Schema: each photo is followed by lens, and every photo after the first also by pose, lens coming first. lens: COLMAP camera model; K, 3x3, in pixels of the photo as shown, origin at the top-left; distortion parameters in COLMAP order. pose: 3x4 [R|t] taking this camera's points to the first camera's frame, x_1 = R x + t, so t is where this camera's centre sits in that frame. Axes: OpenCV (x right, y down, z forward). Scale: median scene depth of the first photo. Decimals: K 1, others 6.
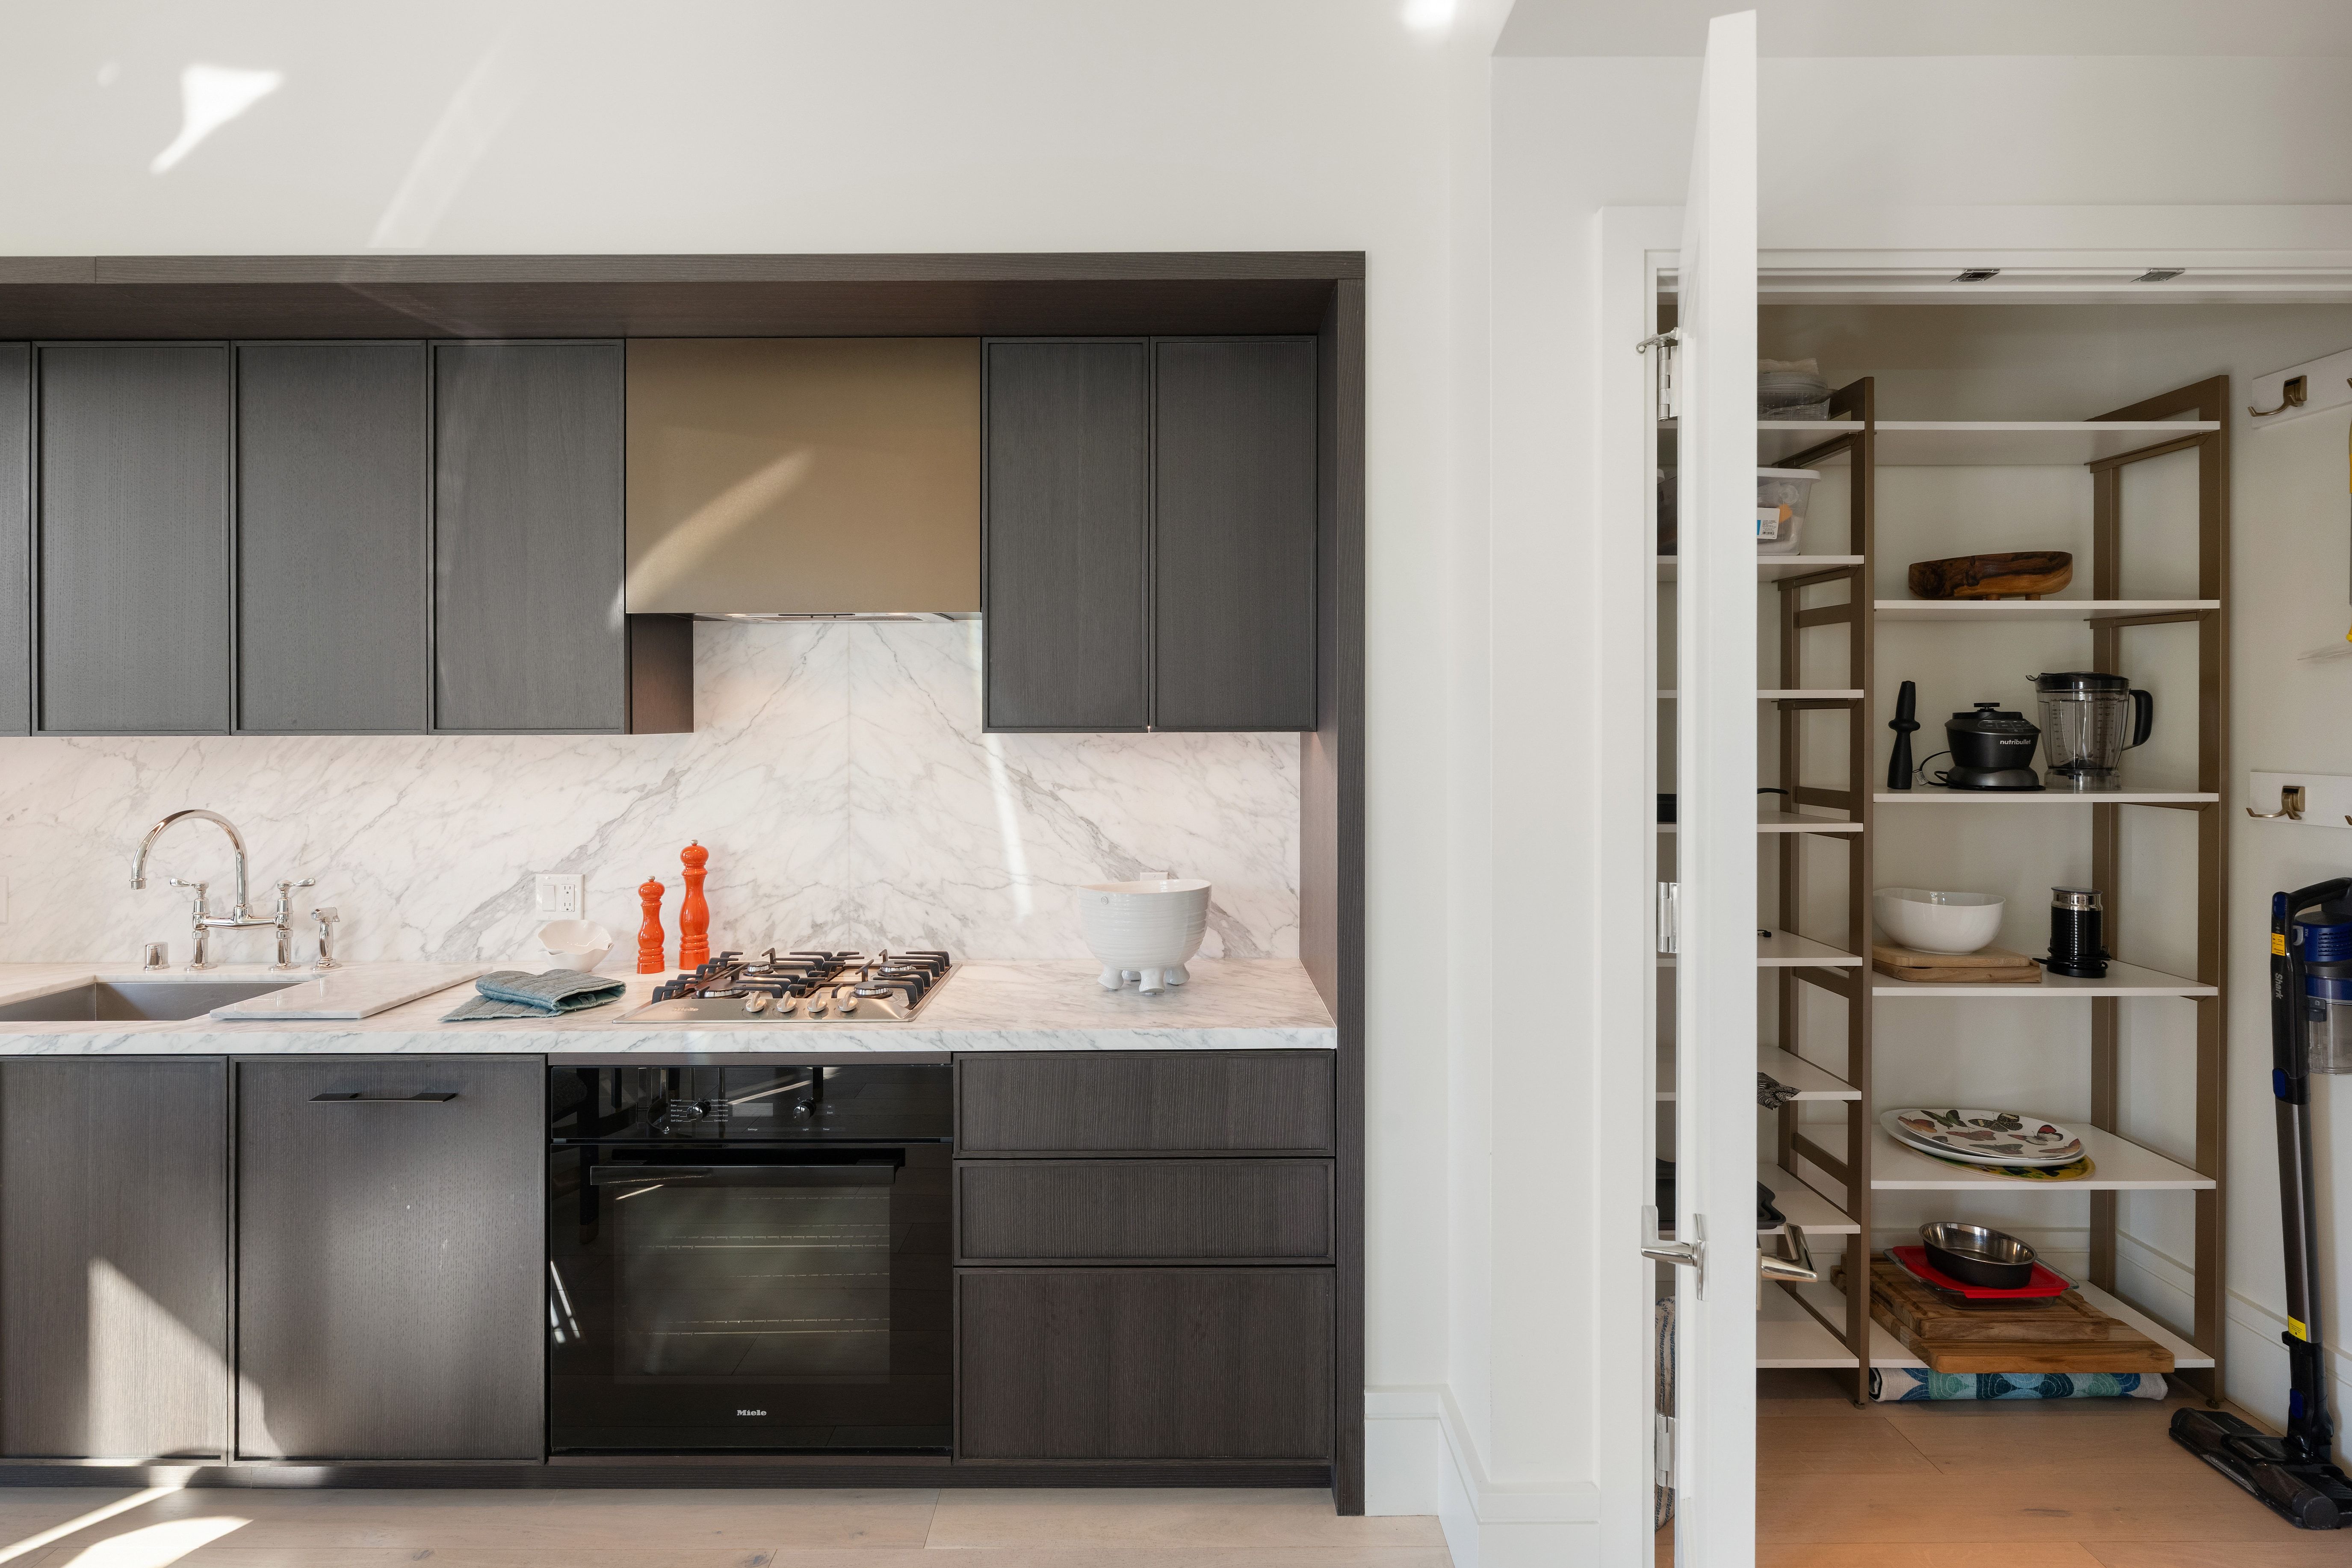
lens RADIAL K [[1053.7, 0, 1169.4], [0, 1053.7, 724.7], [0, 0, 1]] dist [-0.000861, 0.000137]
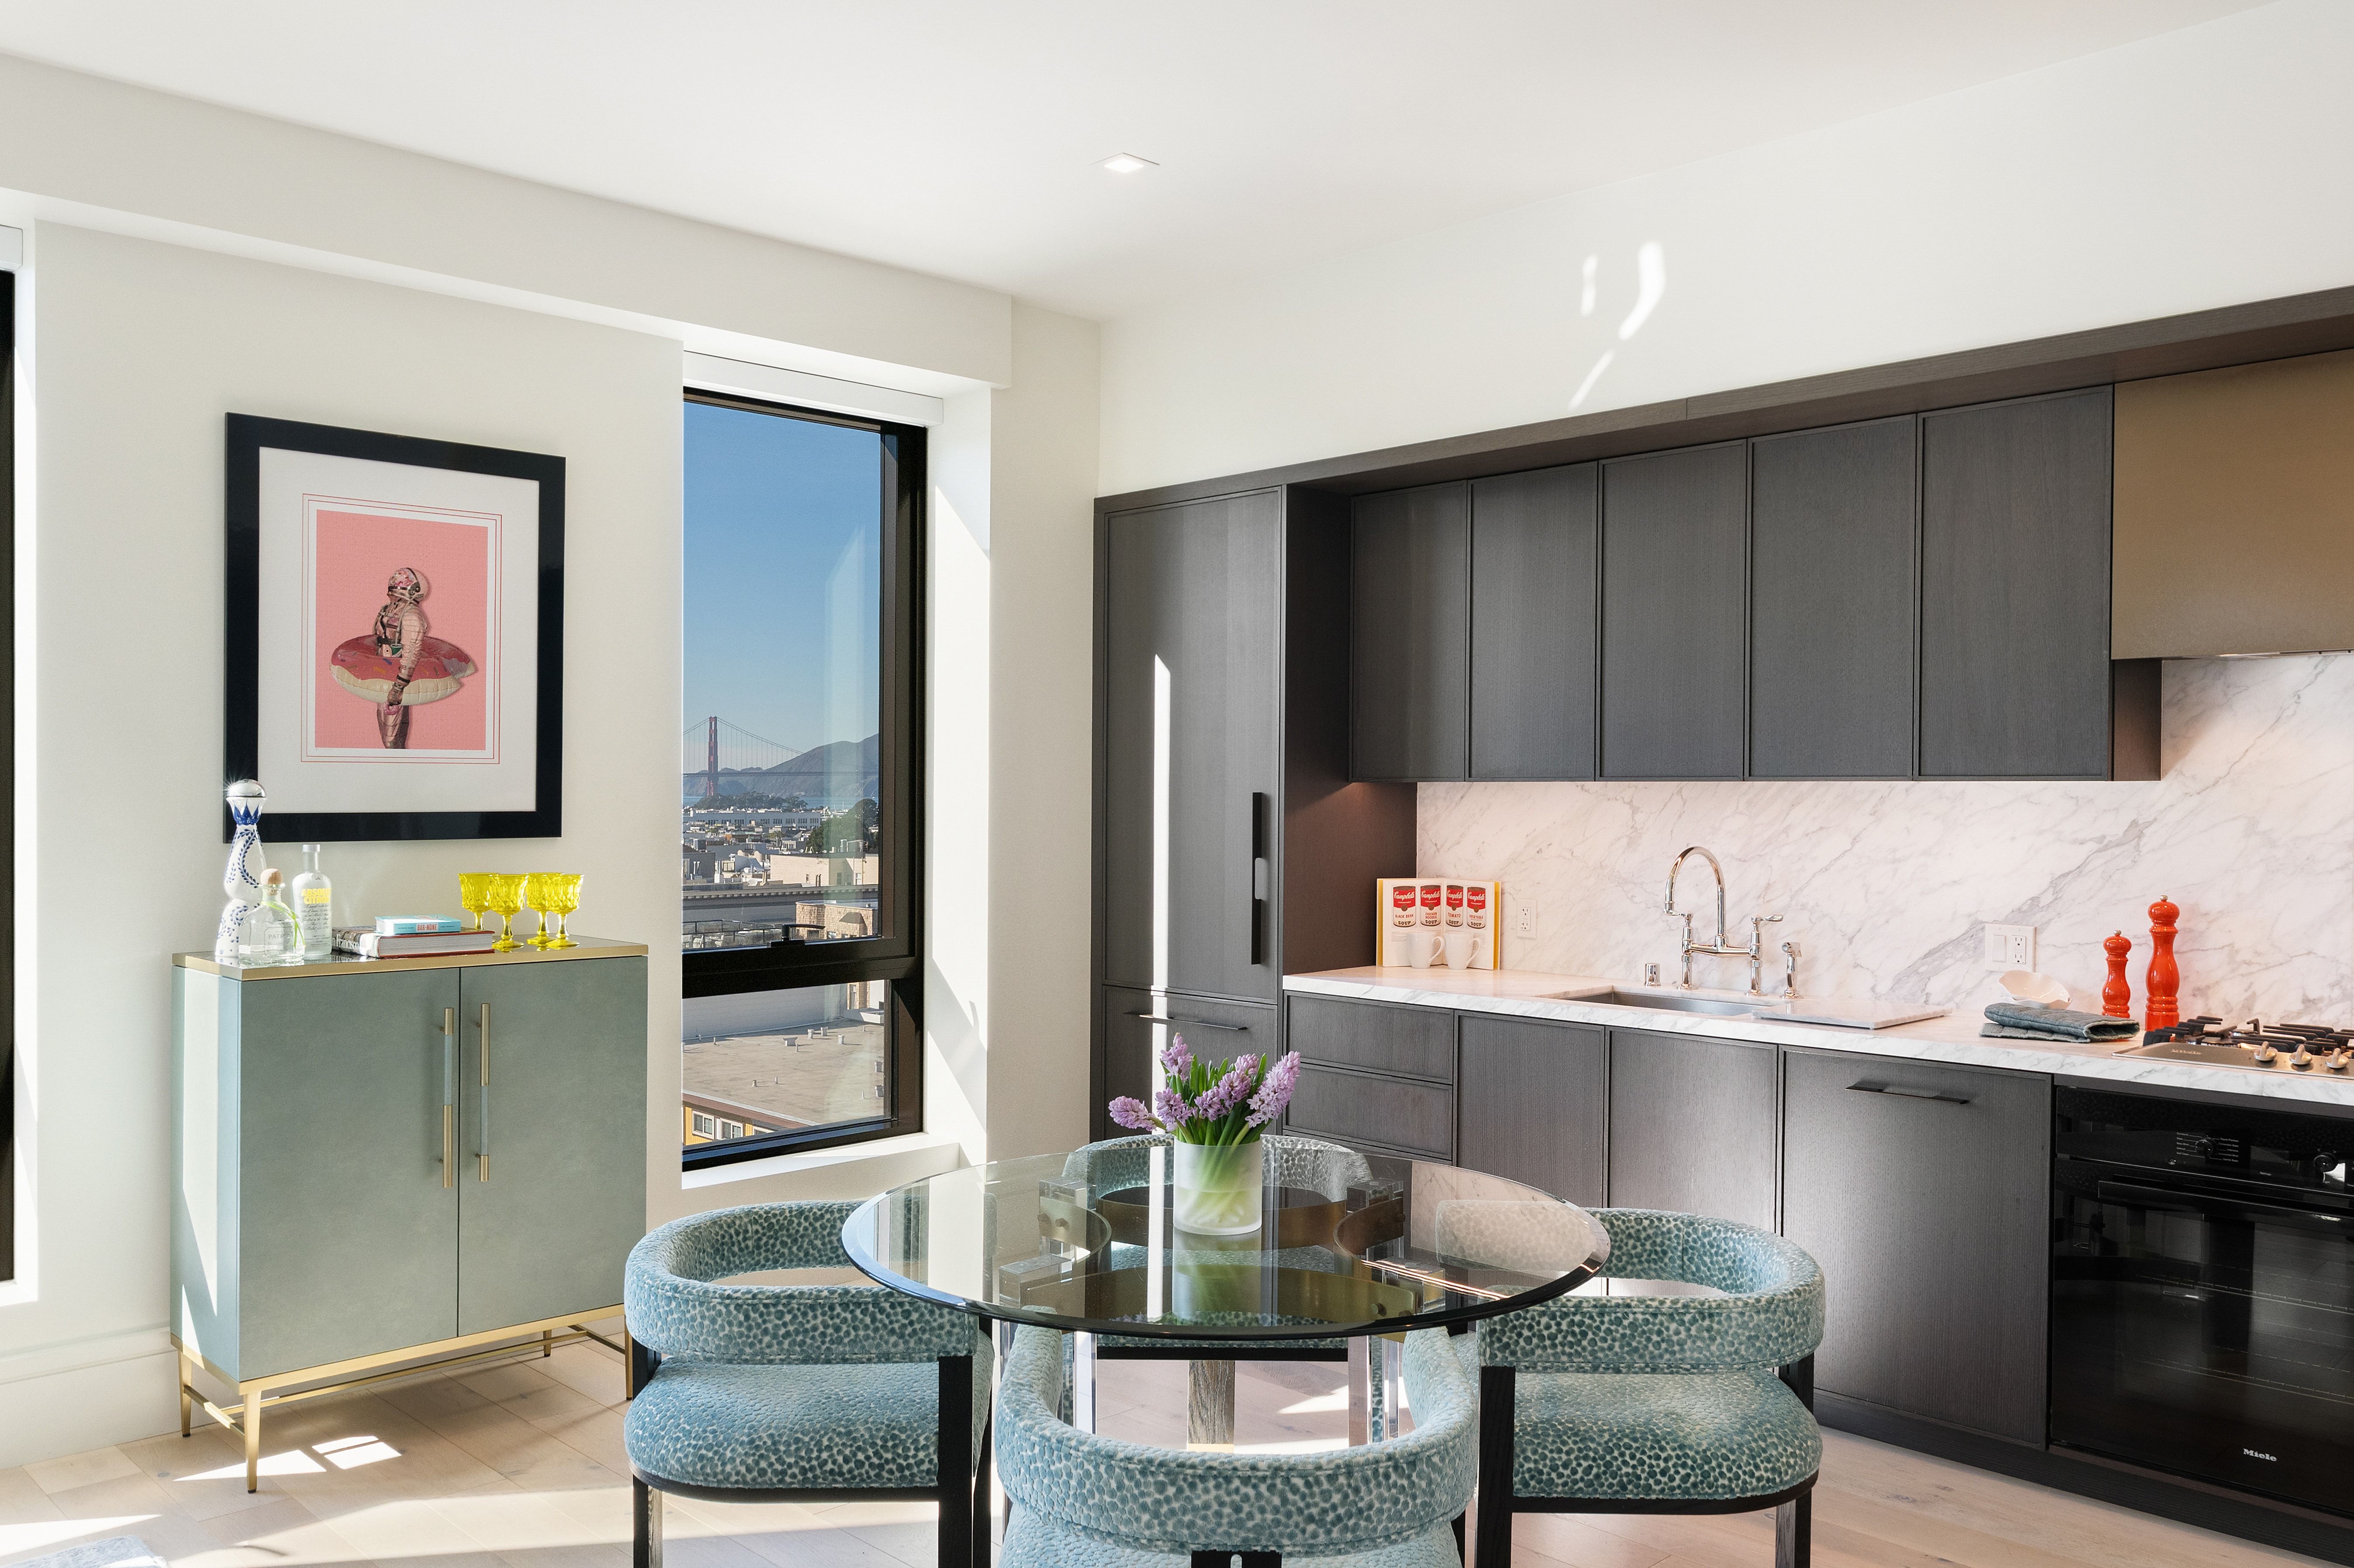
lens RADIAL K [[1819.3, 0, 1176.8], [0, 1819.3, 812.0], [0, 0, 1]] dist [-0.004090, 0.001439]
pose [[0.698677, 0.014386, -0.715292, 0.087297], [-0.004746, 0.999869, 0.015473, 0.013957], [0.715421, -0.007416, 0.698654, -0.735120]]
